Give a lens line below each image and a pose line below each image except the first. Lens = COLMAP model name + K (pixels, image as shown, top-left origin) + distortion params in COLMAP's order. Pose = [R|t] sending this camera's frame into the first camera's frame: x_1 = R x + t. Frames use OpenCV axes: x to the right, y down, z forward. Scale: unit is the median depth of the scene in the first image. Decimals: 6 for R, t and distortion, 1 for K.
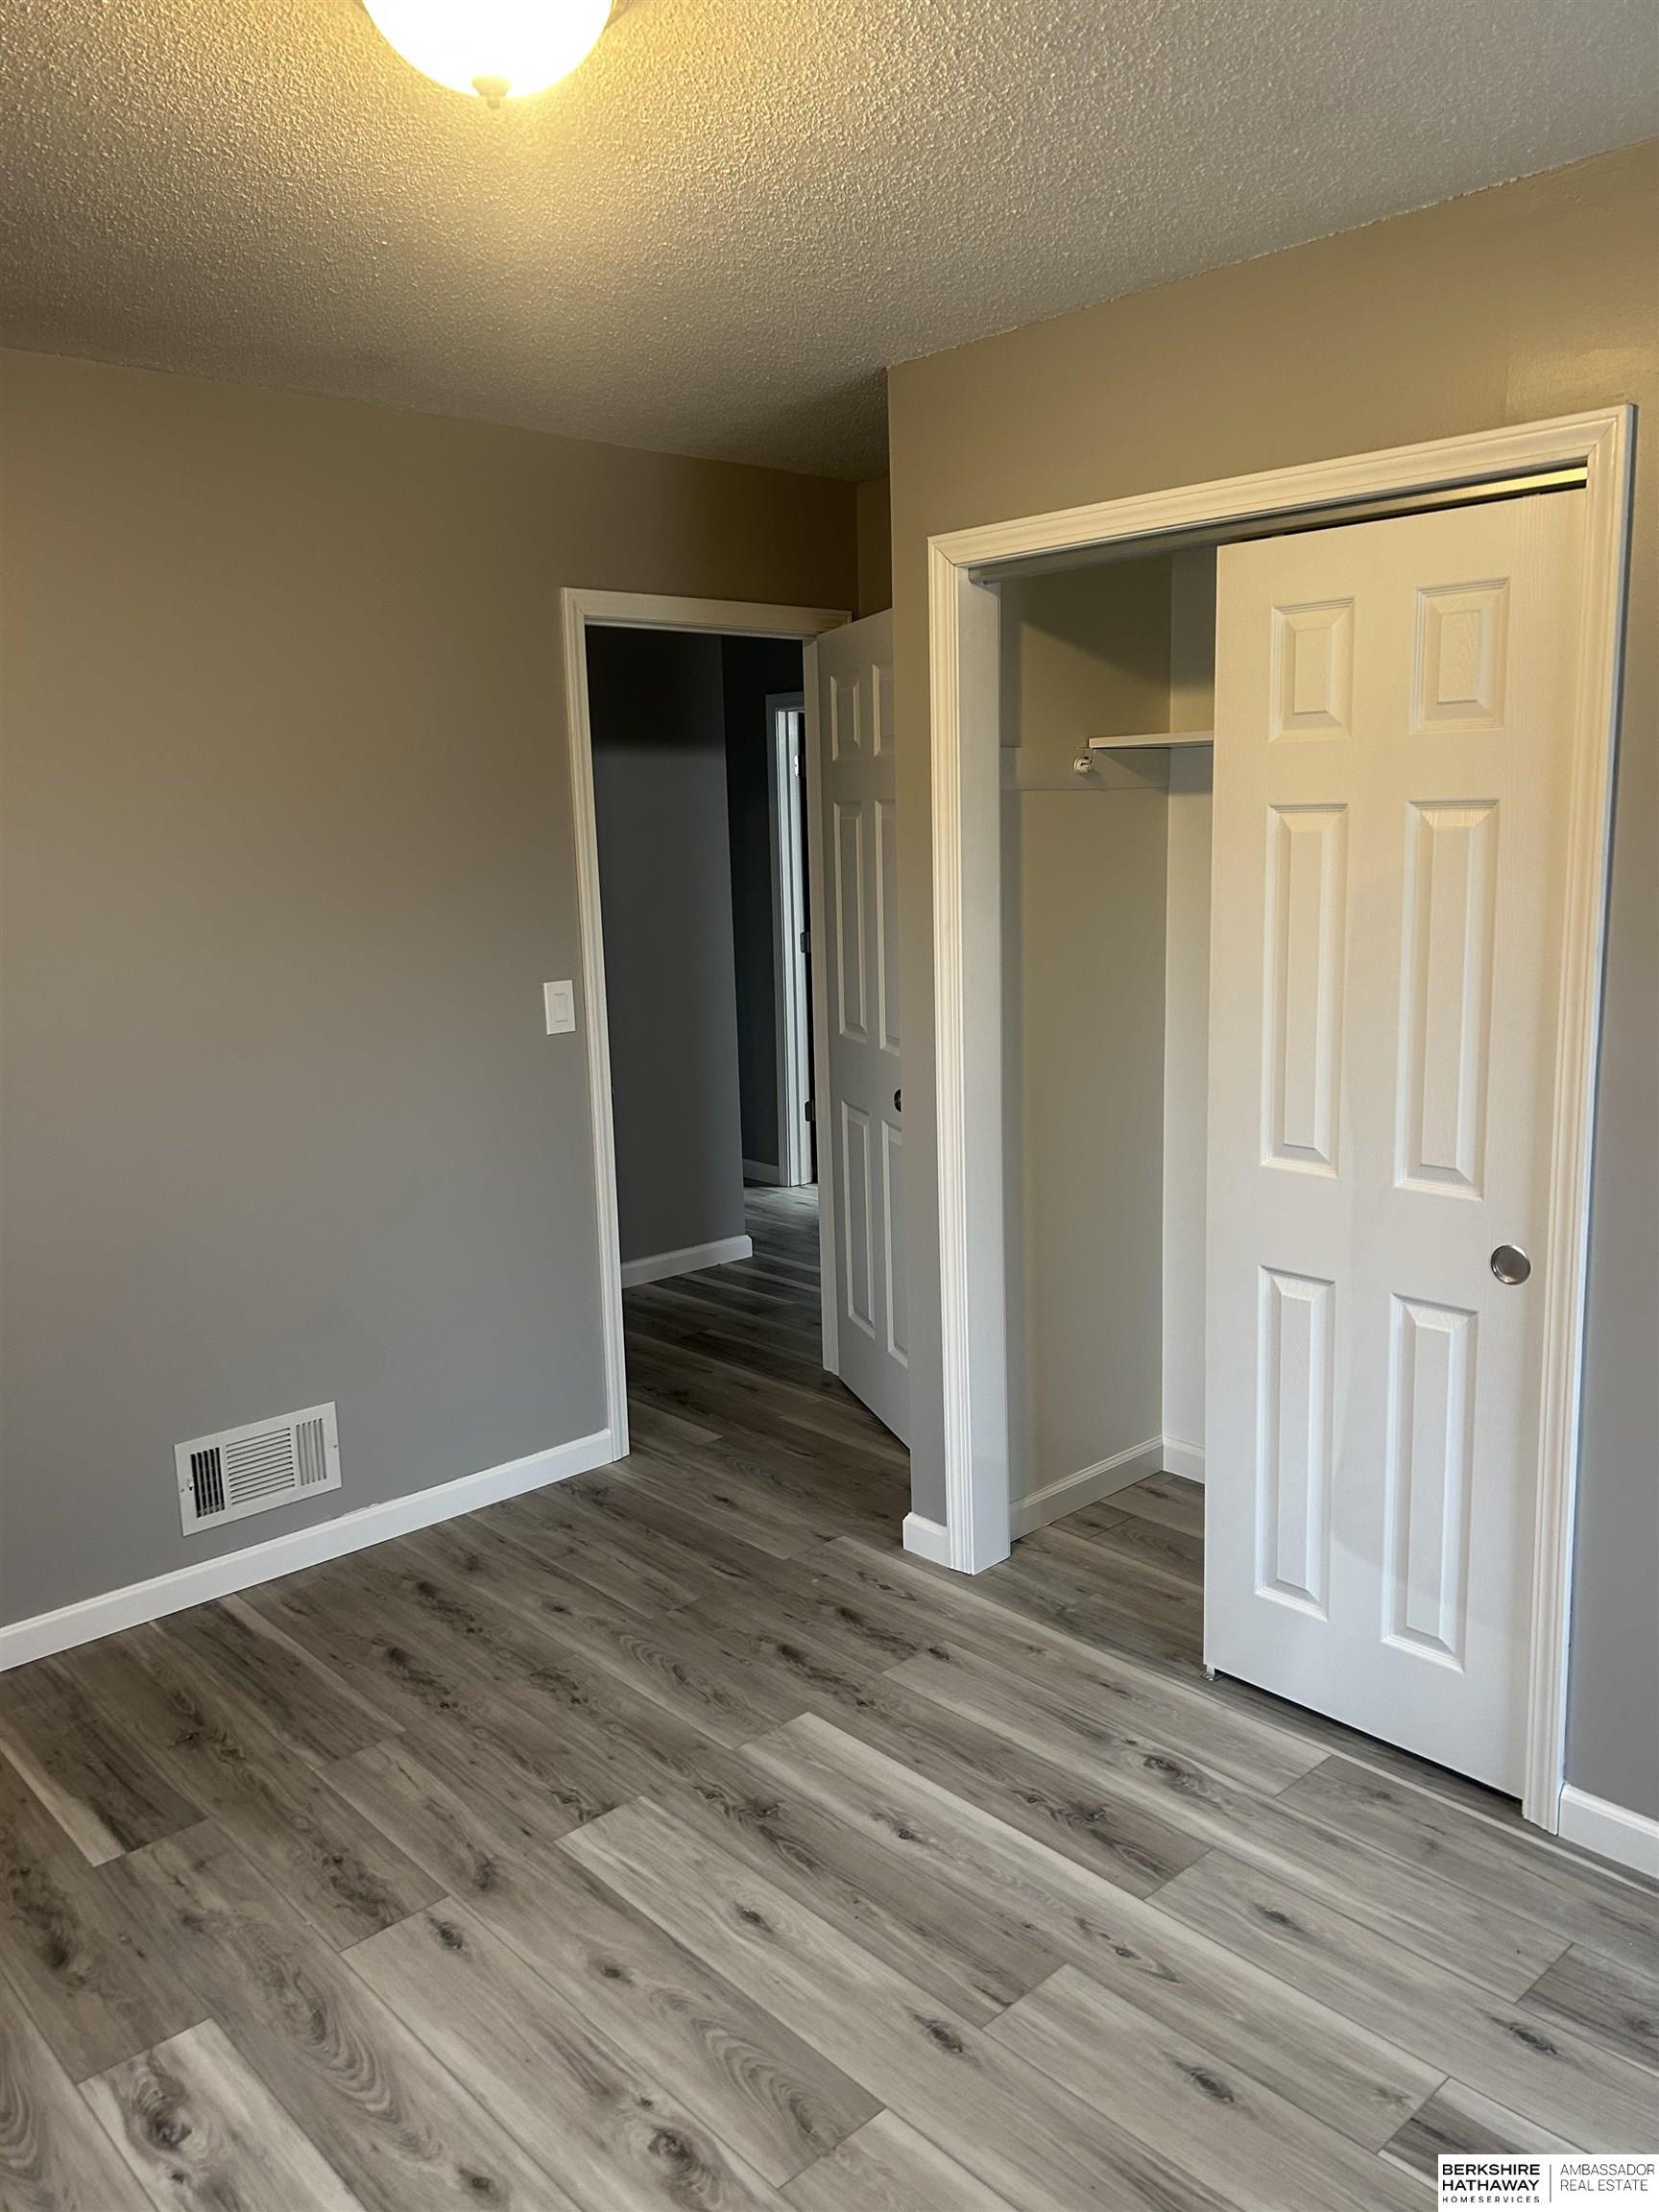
lens RADIAL K [[1658.0, 0, 838.6], [0, 1658.0, 1108.3], [0, 0, 1]] dist [0.056373, -0.061448]
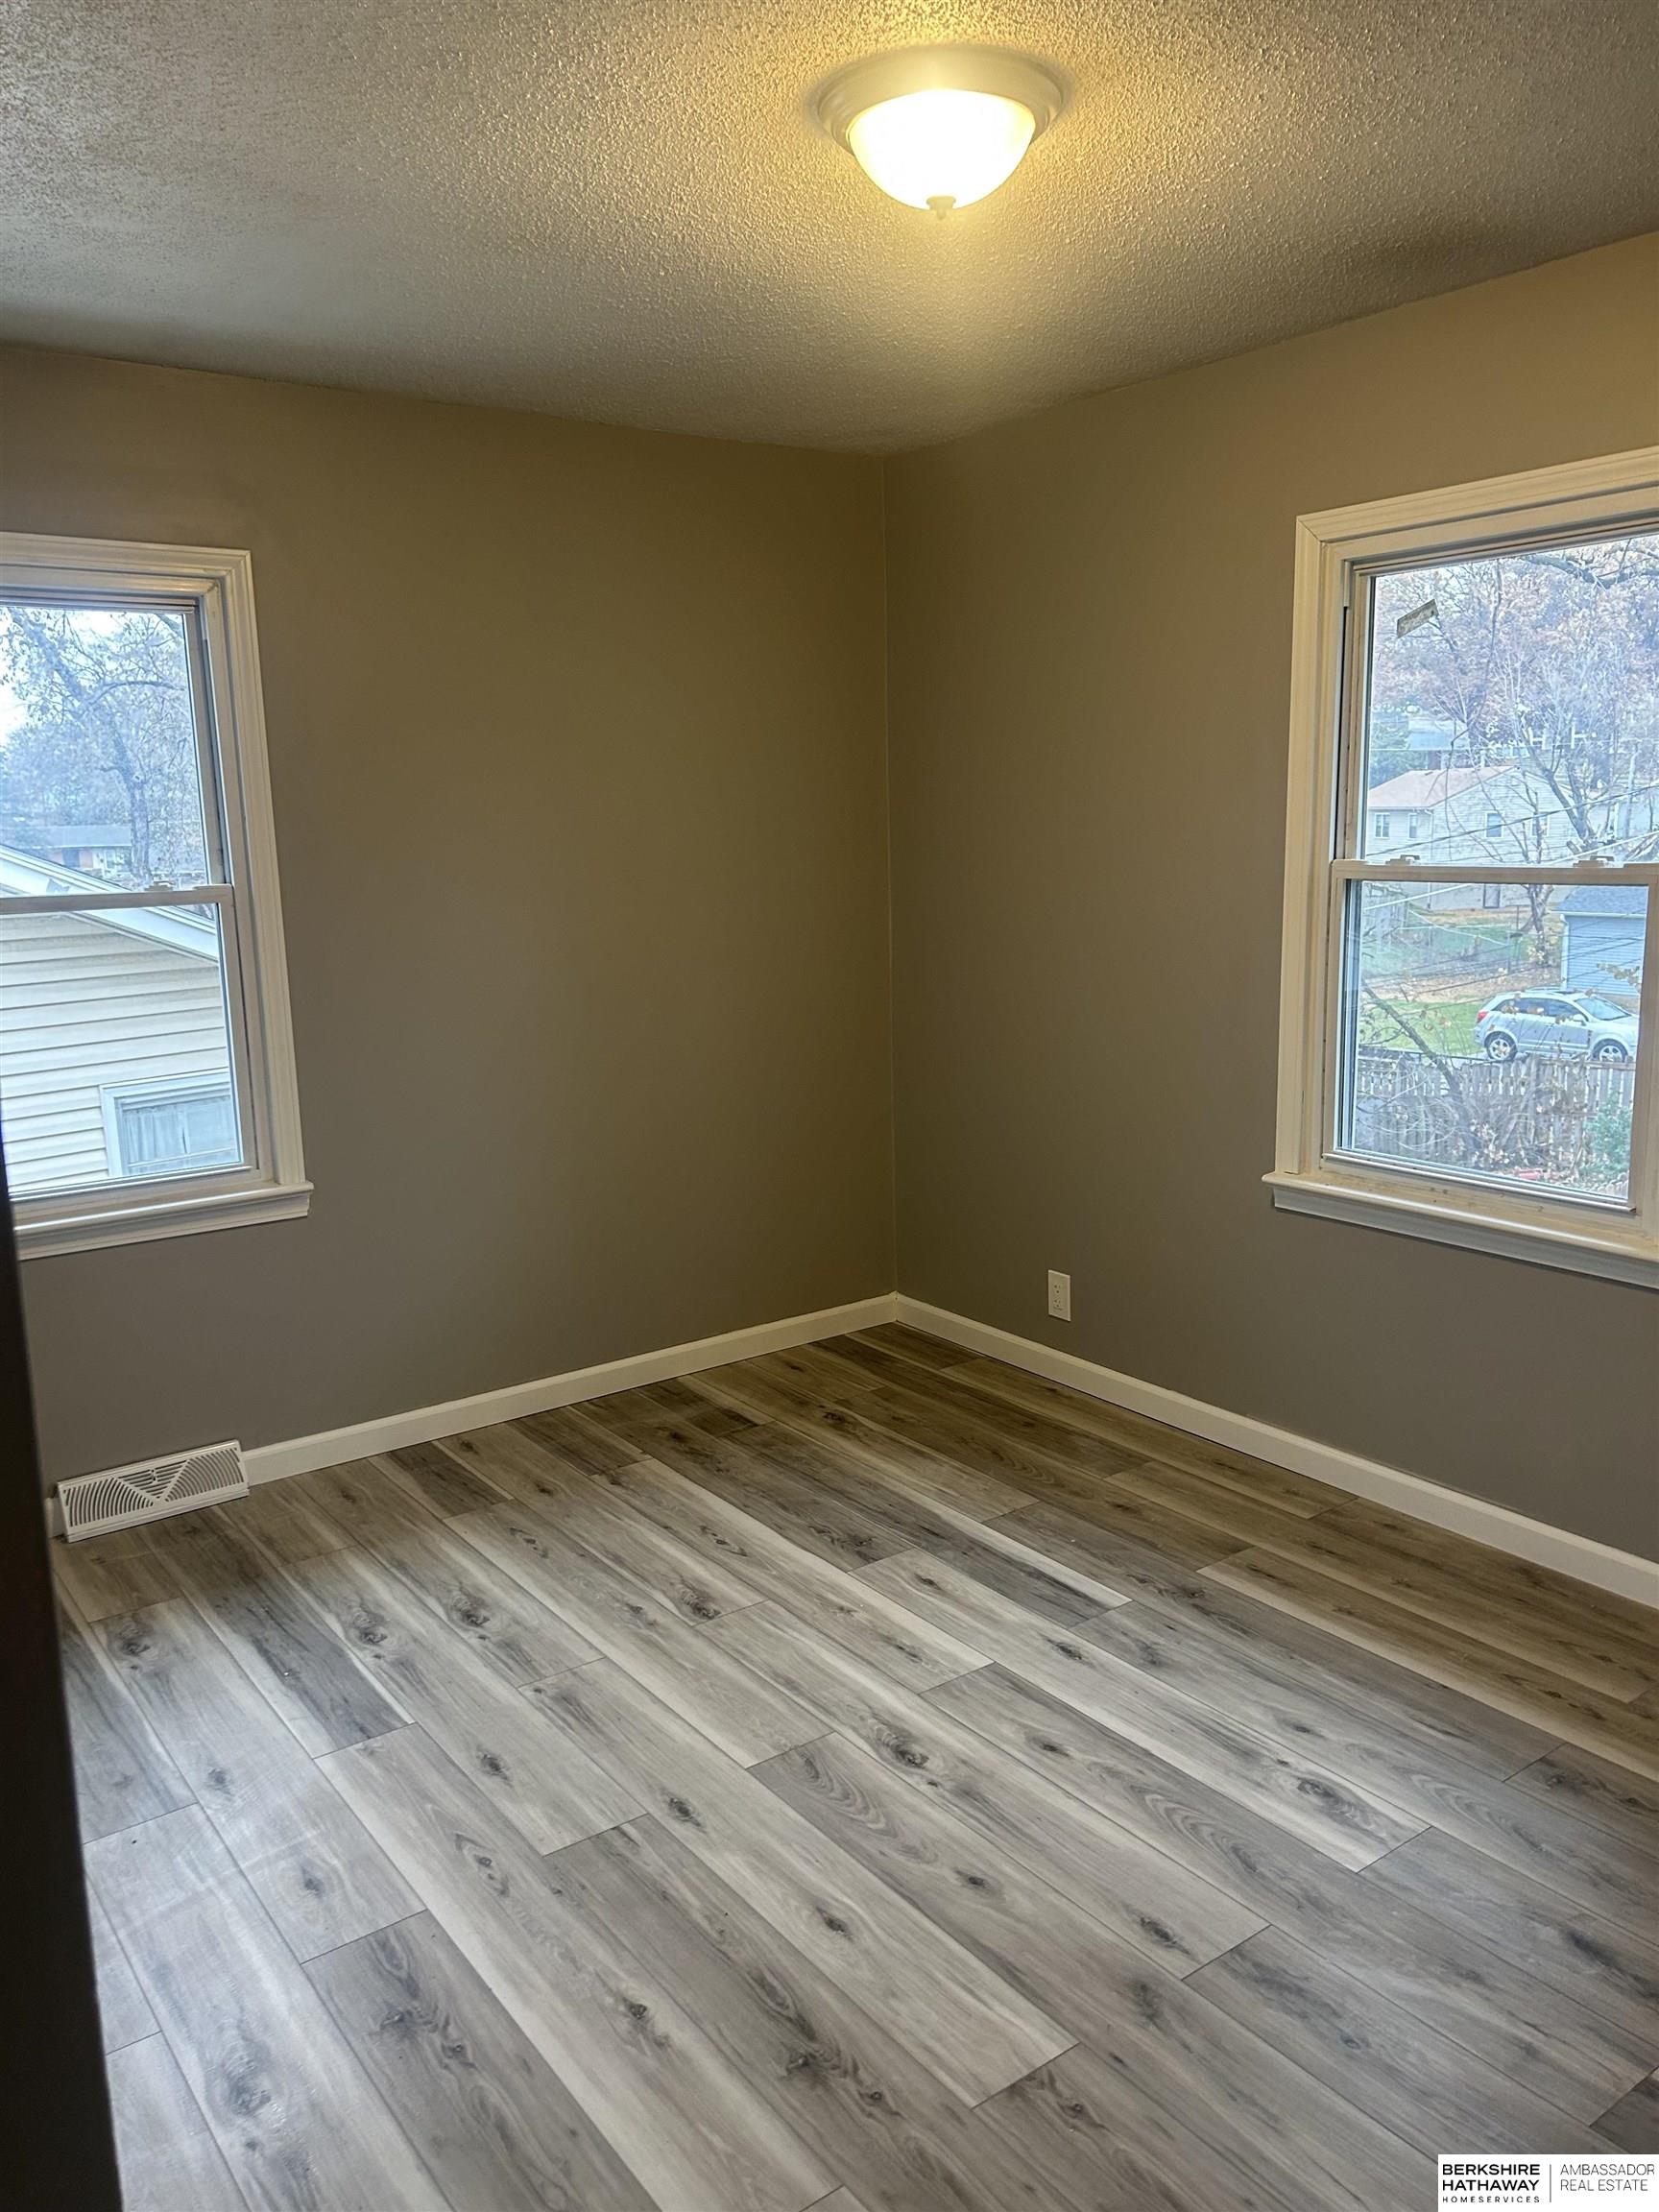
lens RADIAL K [[1658.0, 0, 838.6], [0, 1658.0, 1108.3], [0, 0, 1]] dist [0.056373, -0.061448]
pose [[-0.992729, 0.027946, 0.117083, -0.170153], [0.066765, 0.937179, 0.342399, -0.256832], [-0.100159, 0.347727, -0.932231, 1.655116]]
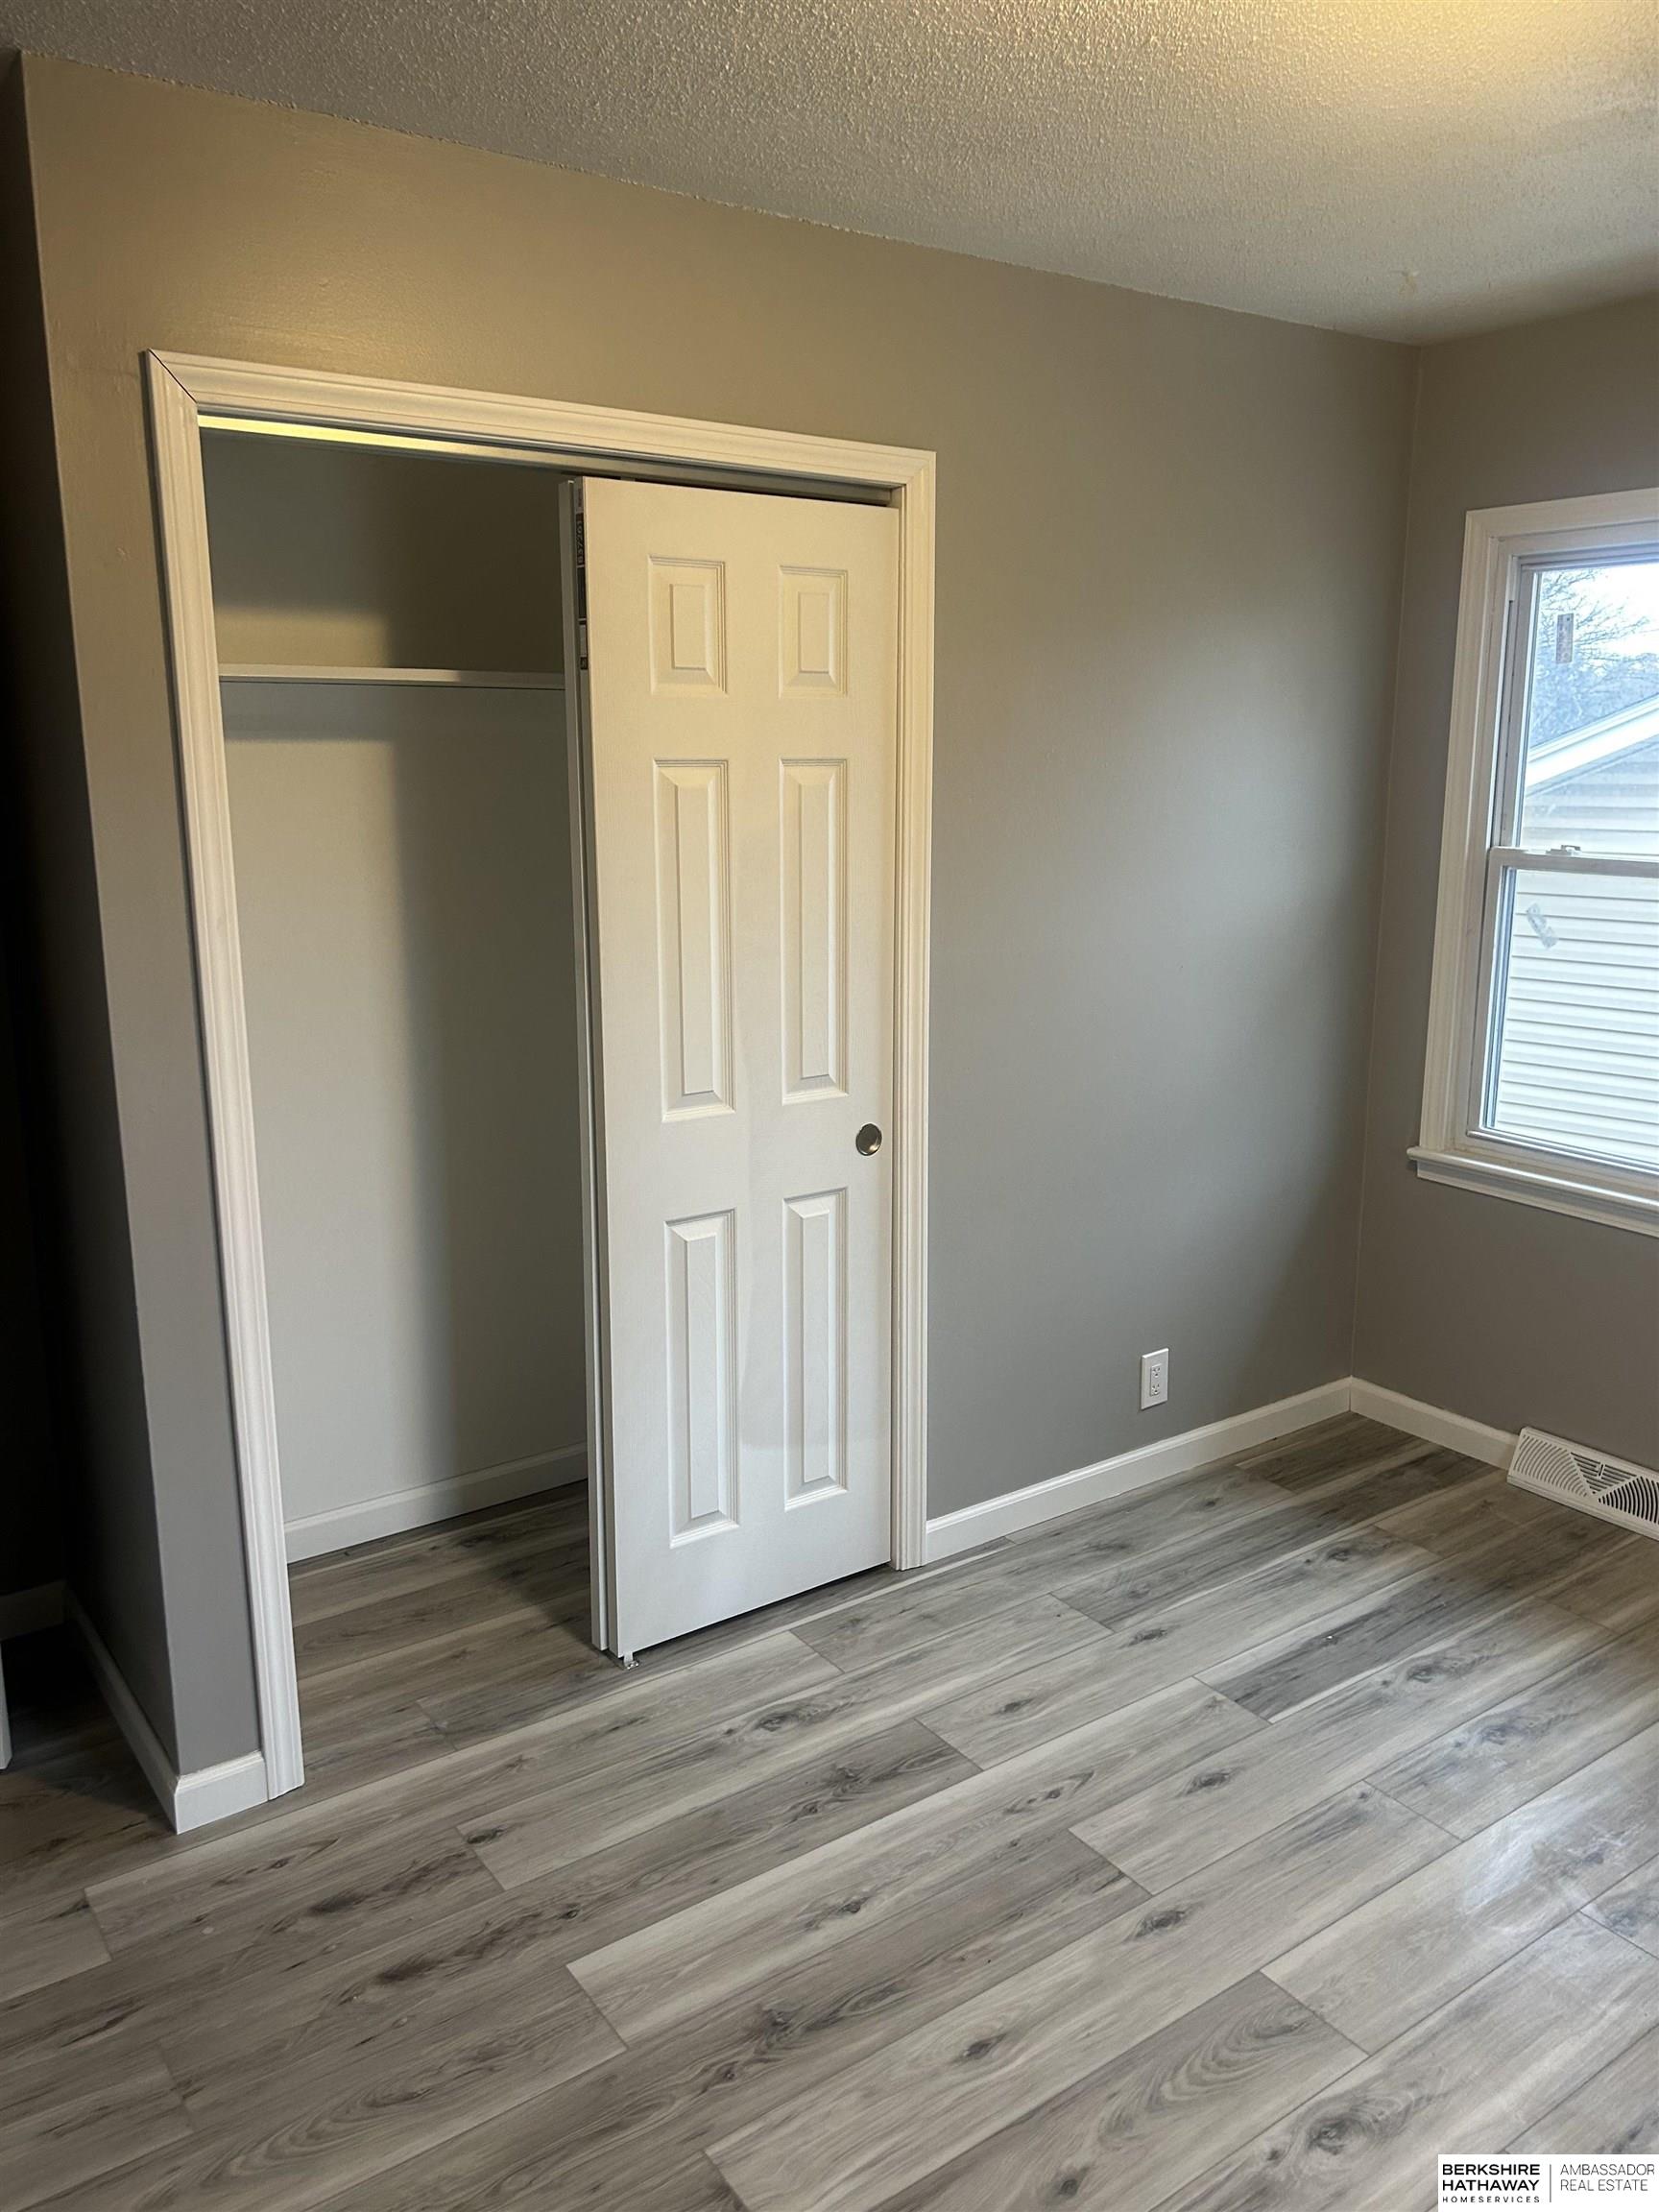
lens RADIAL K [[1655.0, 0, 826.5], [0, 1655.0, 1091.6], [0, 0, 1]] dist [0.054578, -0.060685]
pose [[0.129319, -0.177141, 0.975652, -0.782320], [0.173447, 0.972787, 0.153630, -0.133467], [-0.976316, 0.149357, 0.156525, 0.838542]]
